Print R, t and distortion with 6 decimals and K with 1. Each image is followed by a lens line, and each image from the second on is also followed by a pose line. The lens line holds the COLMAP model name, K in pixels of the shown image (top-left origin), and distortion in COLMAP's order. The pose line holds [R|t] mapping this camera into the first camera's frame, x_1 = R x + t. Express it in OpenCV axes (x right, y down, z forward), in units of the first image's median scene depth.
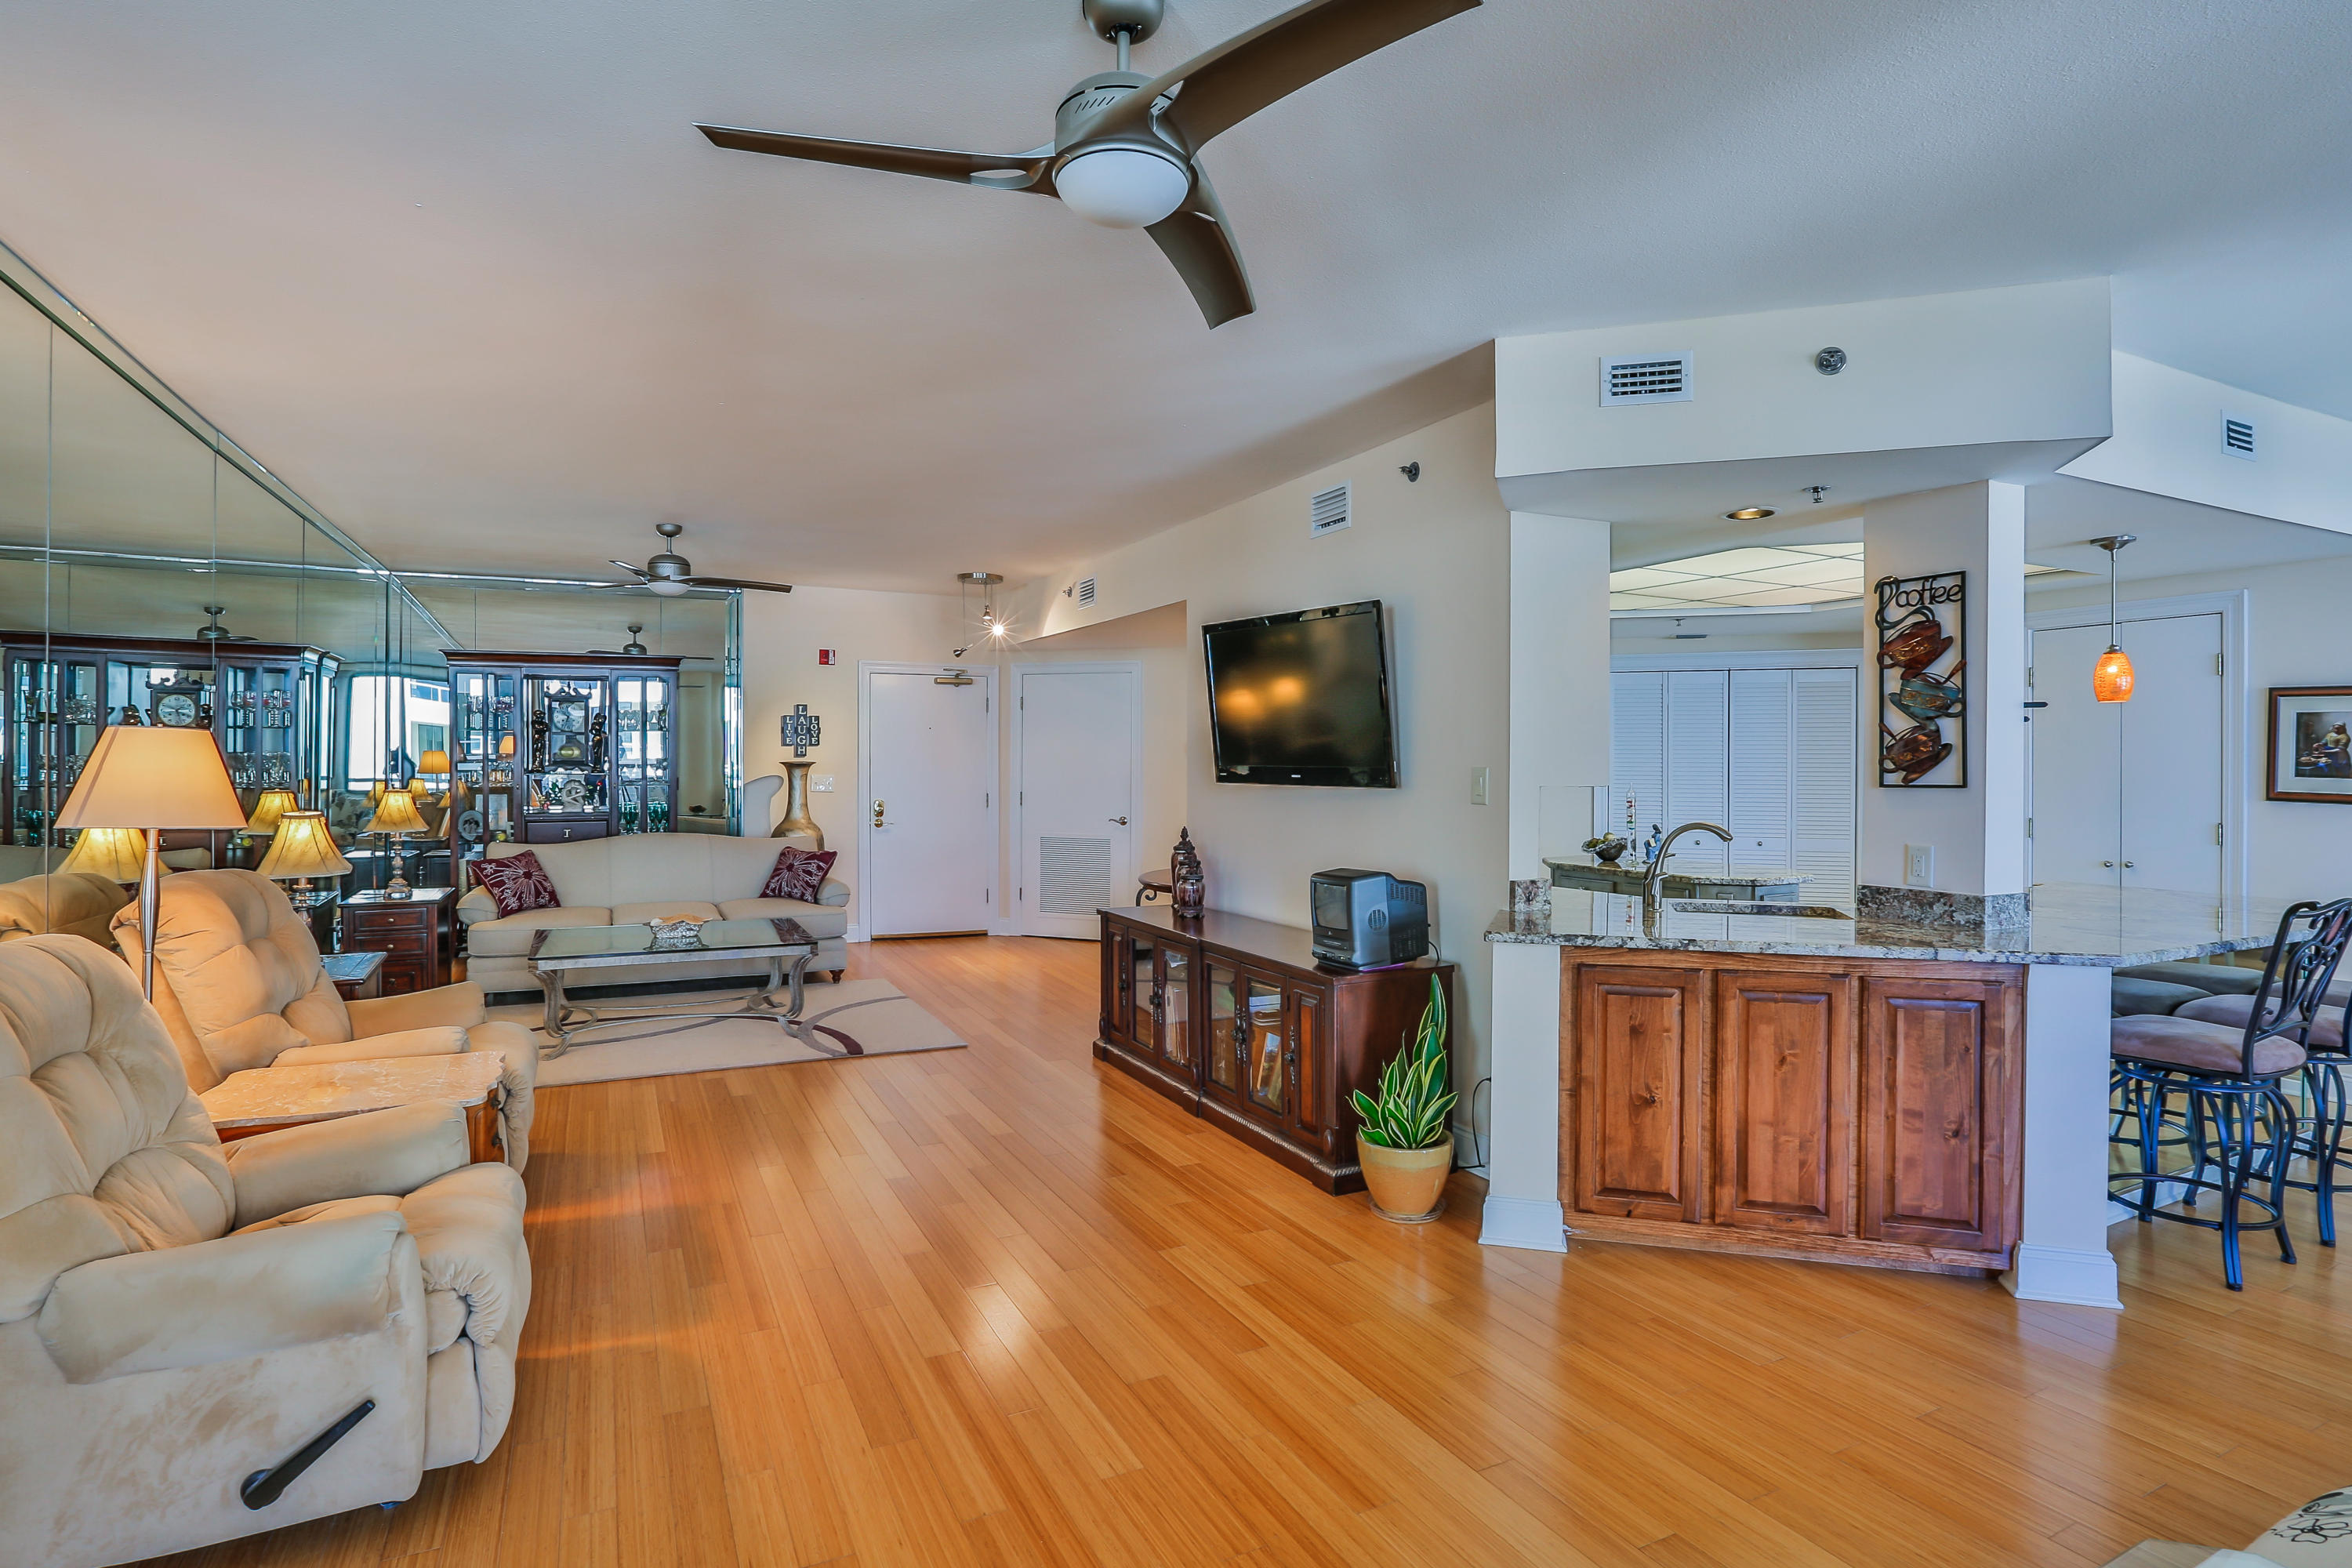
lens RADIAL K [[1200.6, 0, 1168.9], [0, 1200.6, 765.8], [0, 0, 1]] dist [-0.041252, 0.000565]
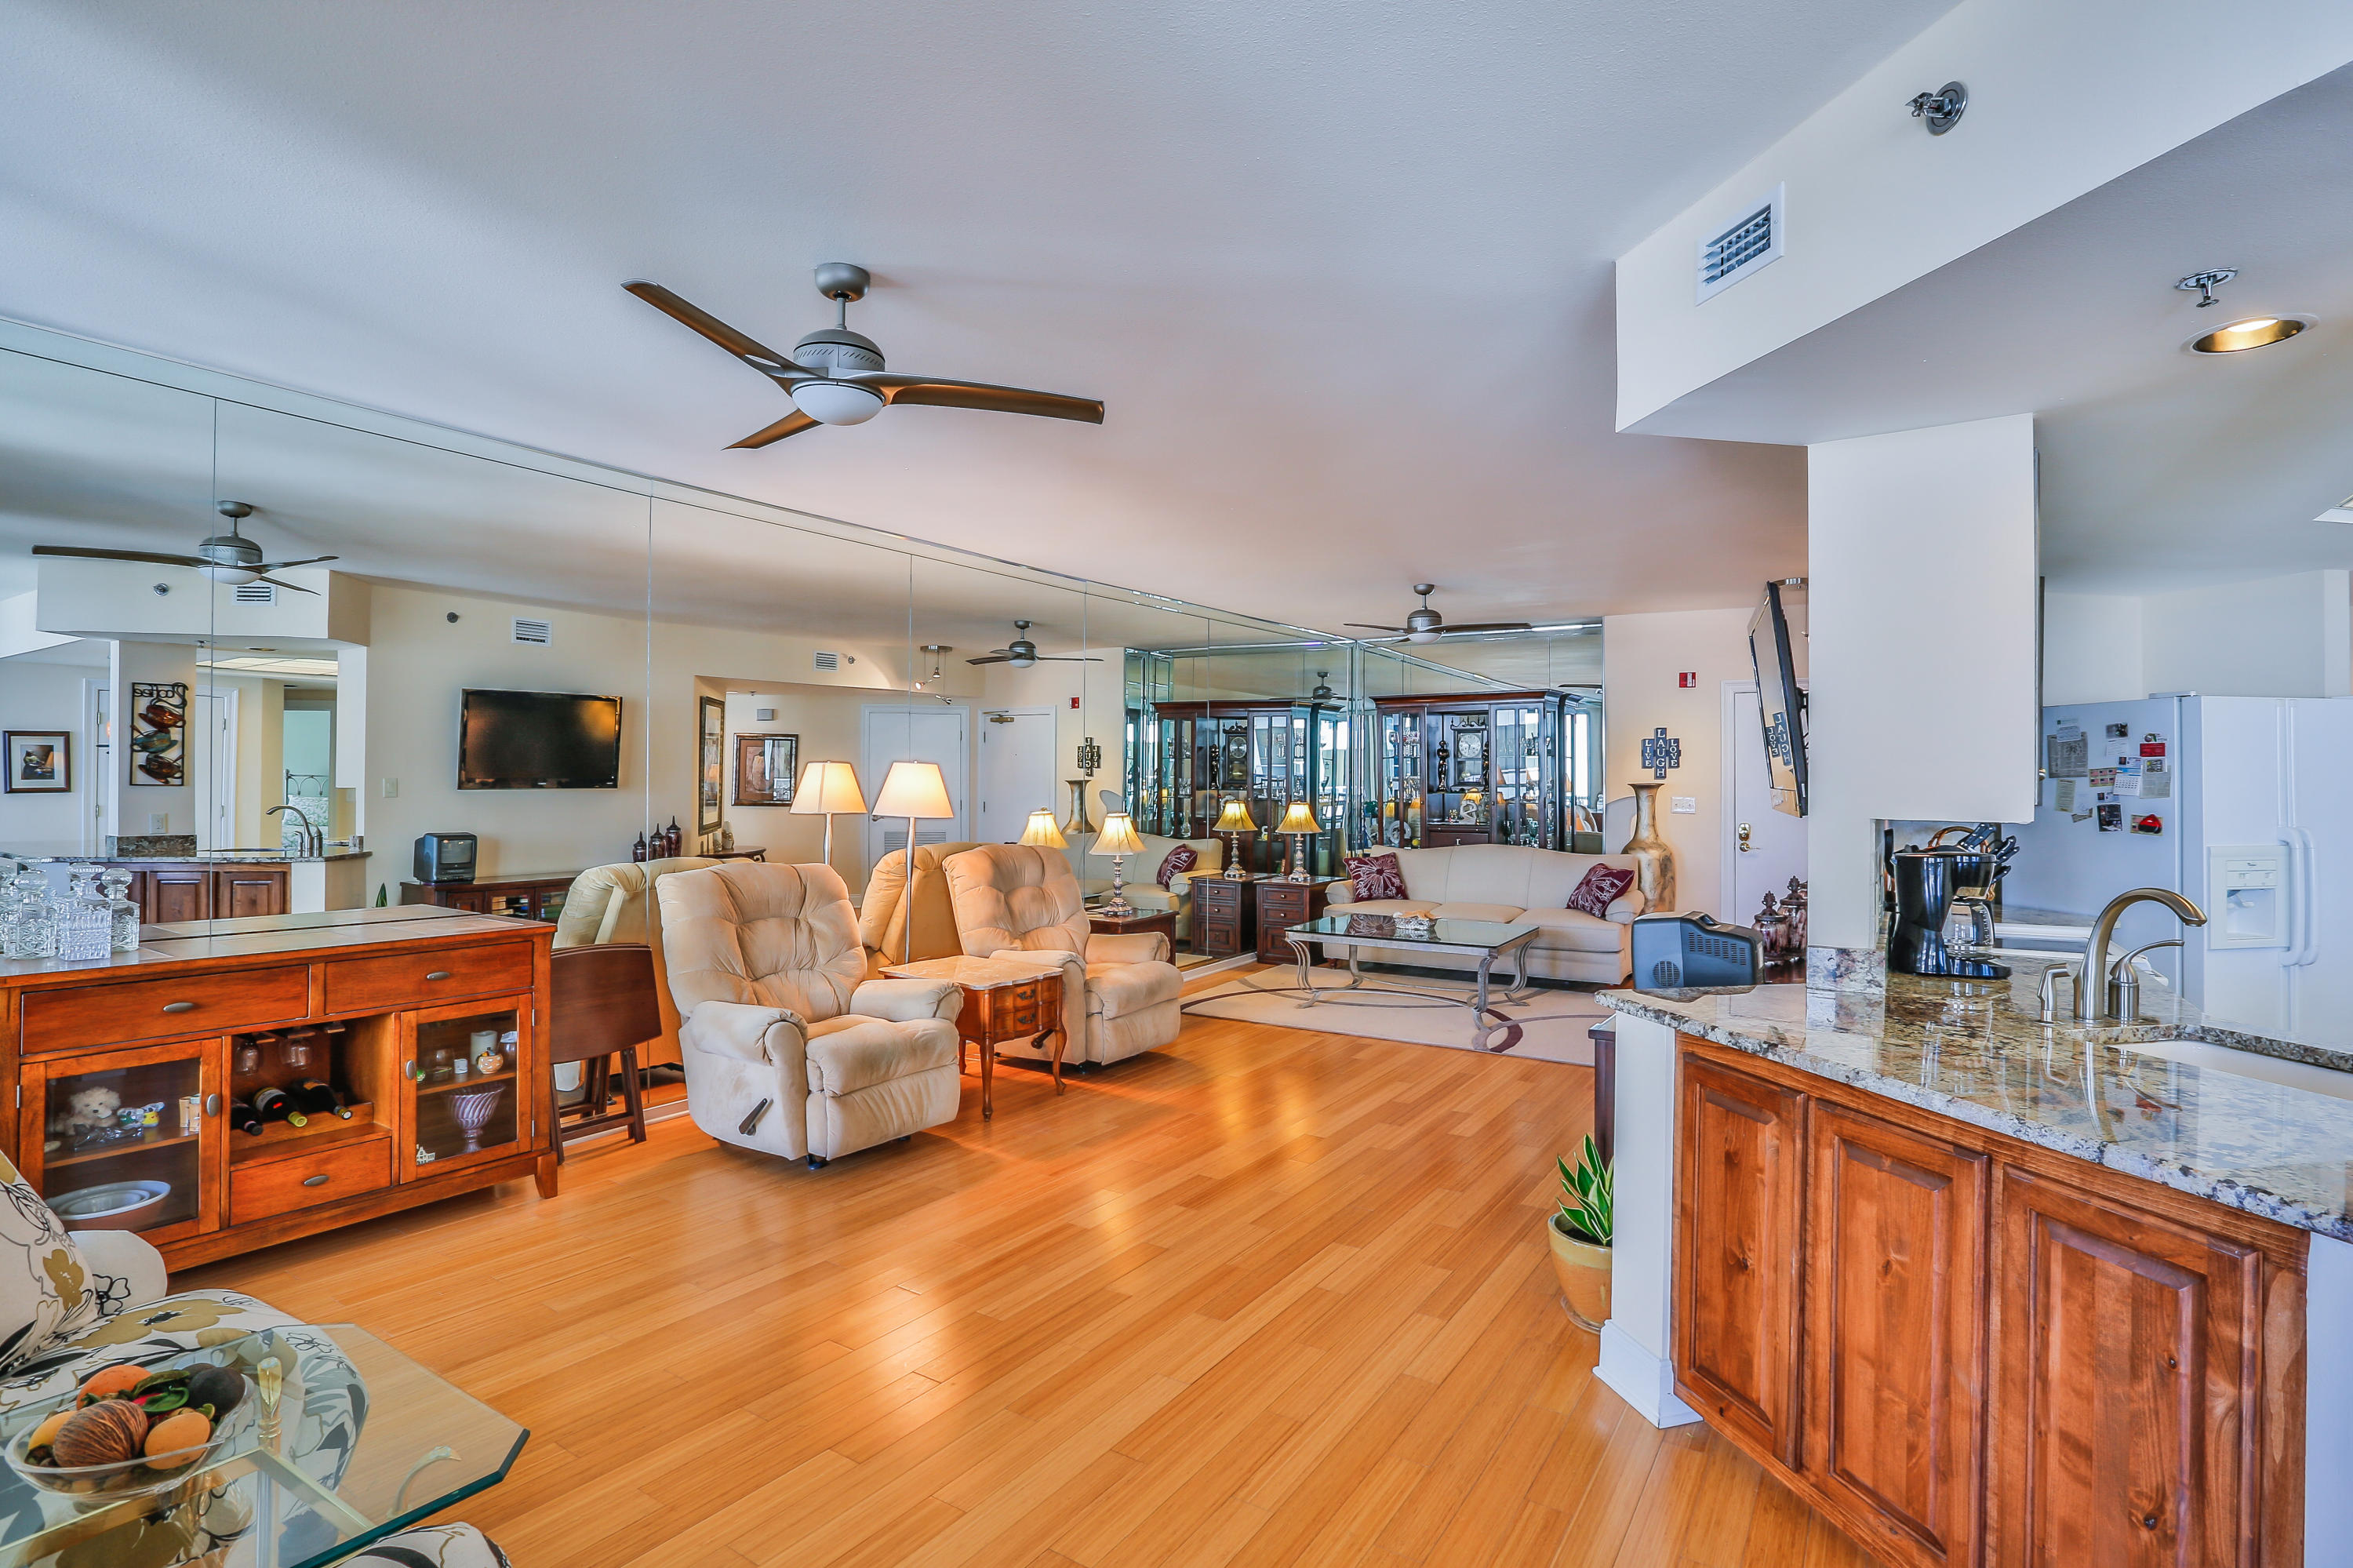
lens RADIAL K [[1142.1, 0, 1167.3], [0, 1142.1, 775.6], [0, 0, 1]] dist [-0.047348, 0.016415]
pose [[0.507592, -0.002842, -0.861593, 0.749411], [-0.007206, 0.999946, -0.007544, -0.000123], [0.861568, 0.010038, 0.507544, 0.341166]]
